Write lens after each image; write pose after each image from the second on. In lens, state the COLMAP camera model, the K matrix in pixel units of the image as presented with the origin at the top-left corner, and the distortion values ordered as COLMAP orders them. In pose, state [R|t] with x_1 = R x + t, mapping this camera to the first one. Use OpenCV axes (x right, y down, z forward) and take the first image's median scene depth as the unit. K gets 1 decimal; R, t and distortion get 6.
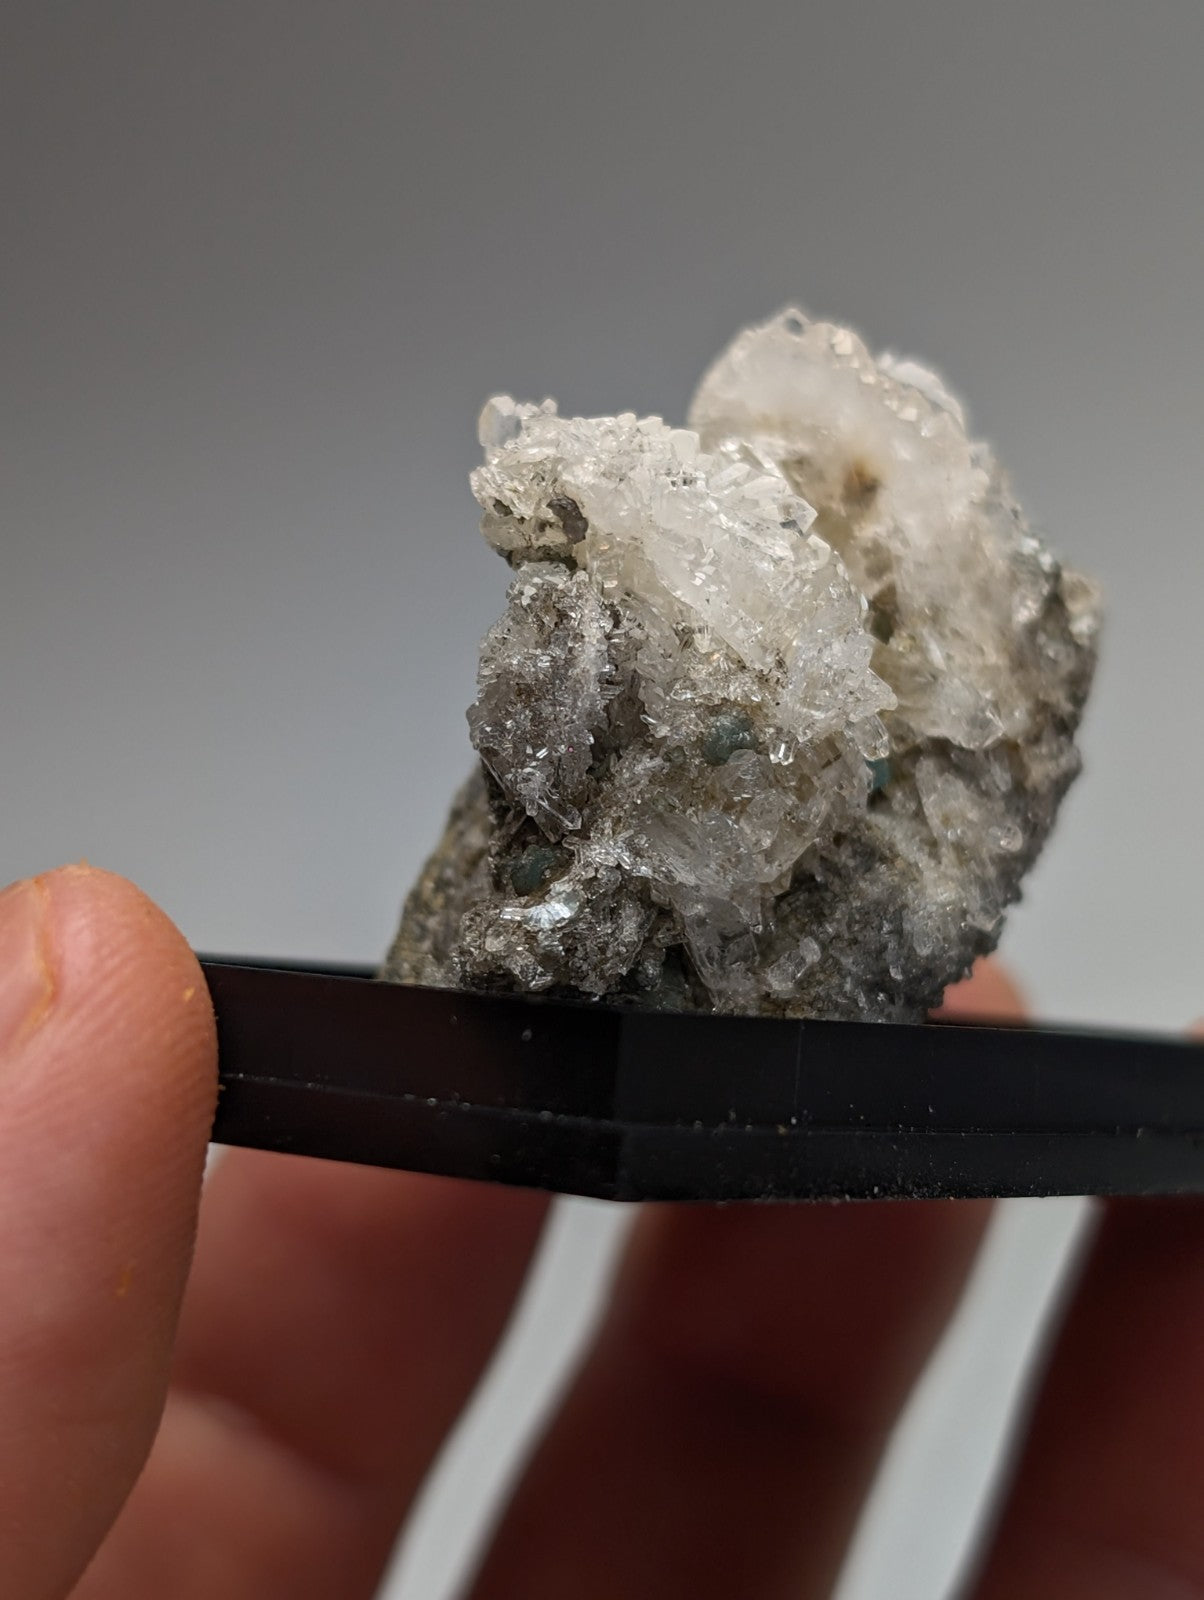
lens RADIAL K [[3186.9, 0, 539.4], [0, 3186.9, 776.8], [0, 0, 1]] dist [0.292817, -0.029207]
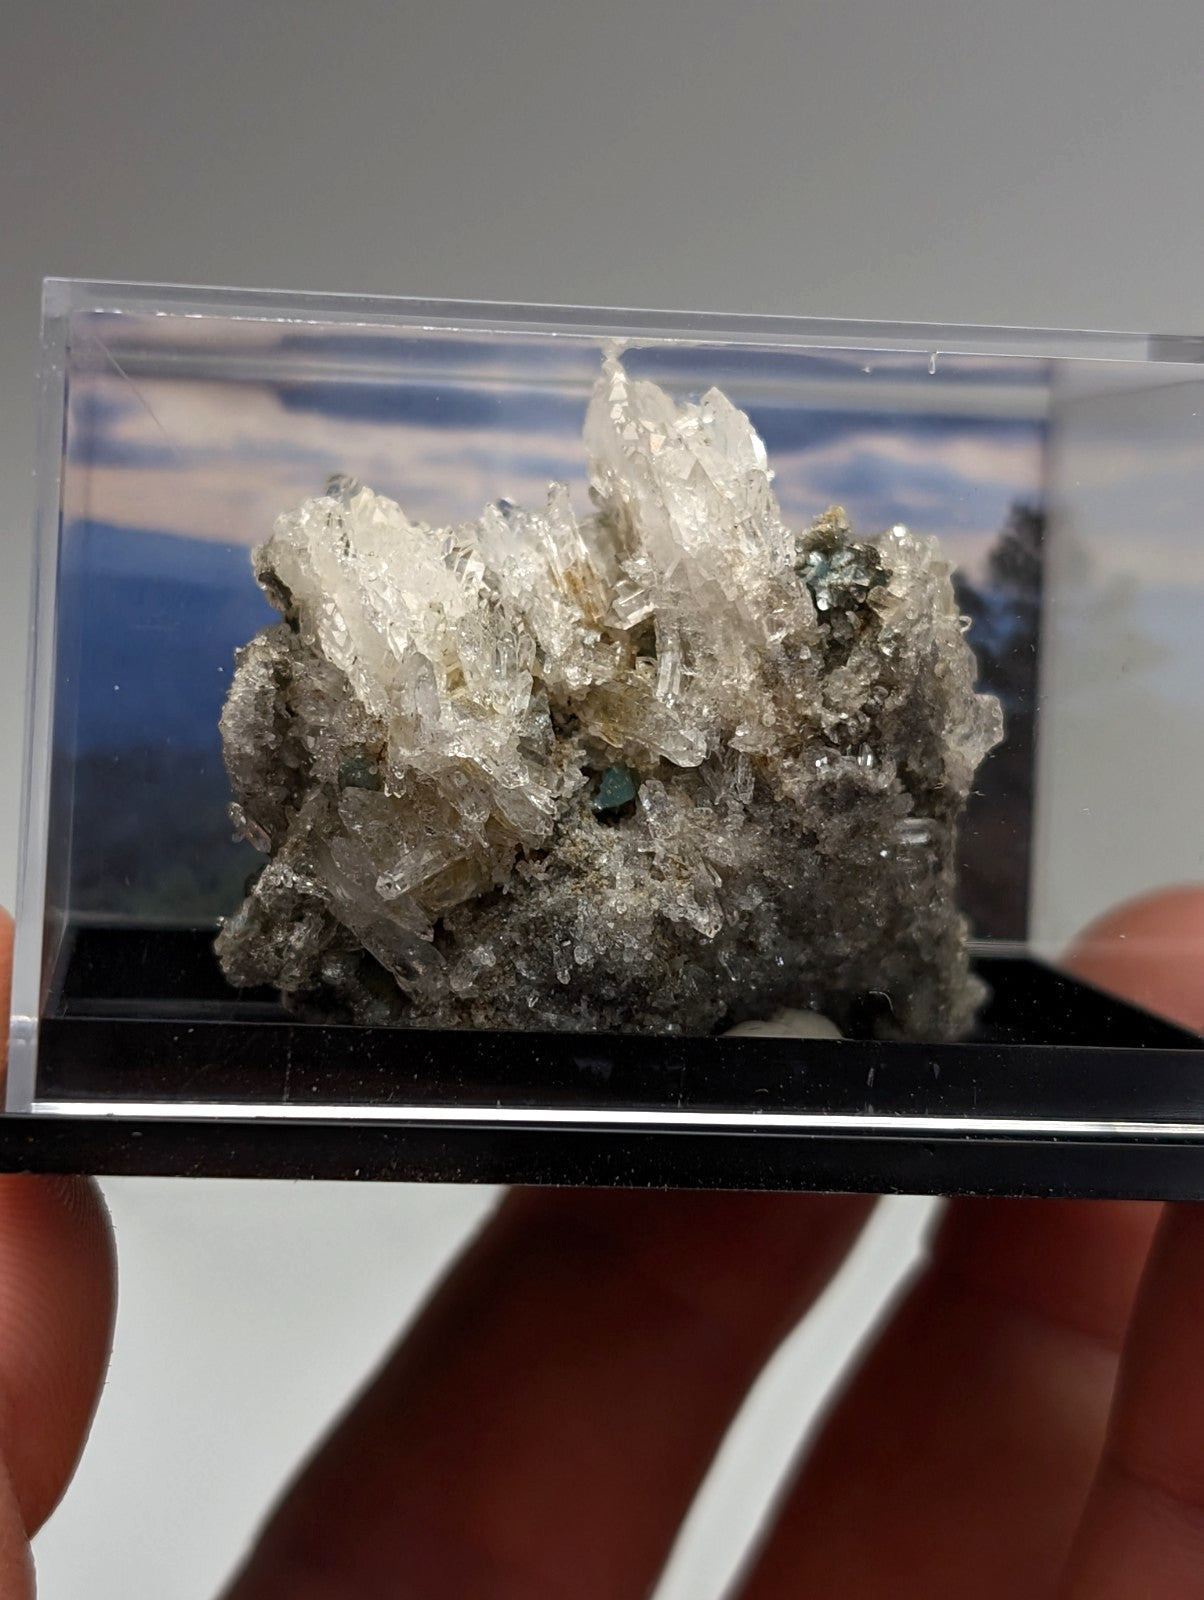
lens RADIAL K [[3186.9, 0, 539.4], [0, 3186.9, 776.8], [0, 0, 1]] dist [0.292817, -0.029207]
pose [[0.716084, -0.001629, -0.698012, 0.875192], [0.046431, 0.997894, 0.045304, -0.058300], [0.696468, -0.064851, 0.714651, 0.210531]]
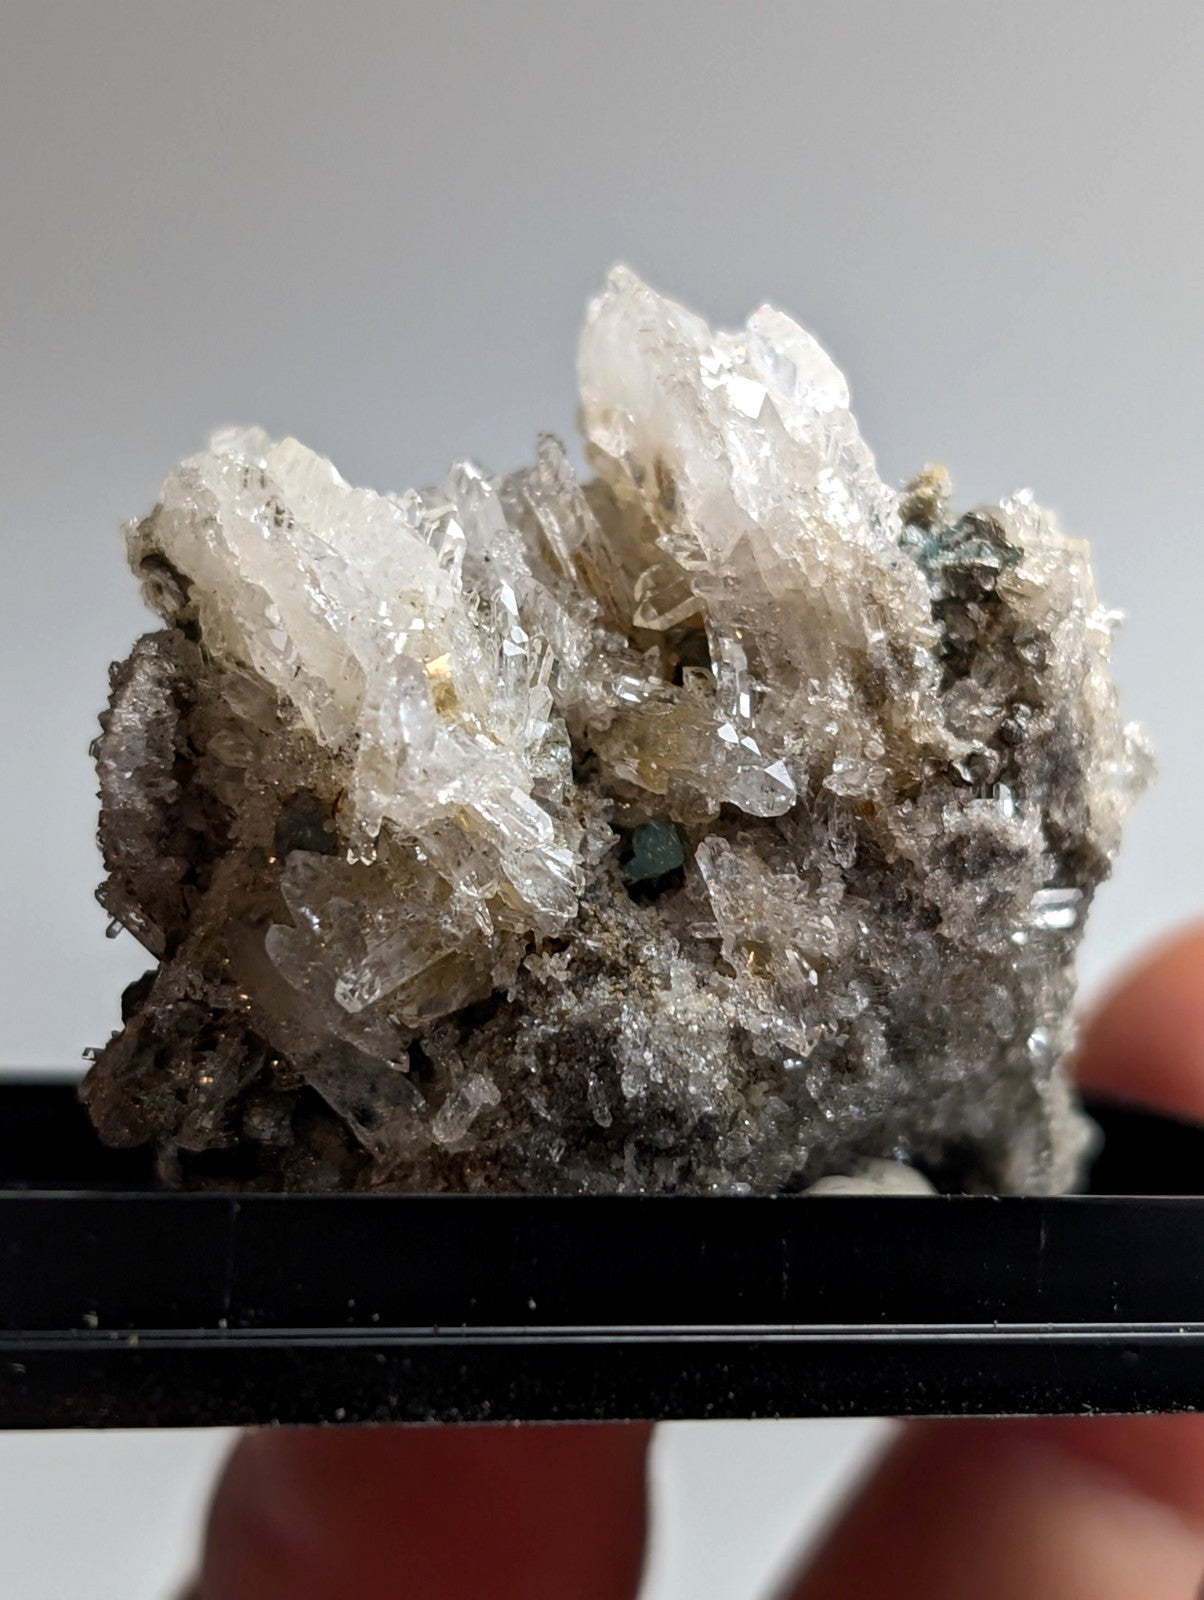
lens RADIAL K [[3452.2, 0, 603.1], [0, 3452.2, 739.5], [0, 0, 1]] dist [0.169409, -0.165086]
pose [[0.813371, -0.053223, -0.579305, 0.603385], [0.057437, 0.998288, -0.011073, -0.021262], [0.578903, -0.024267, 0.815035, 0.316895]]
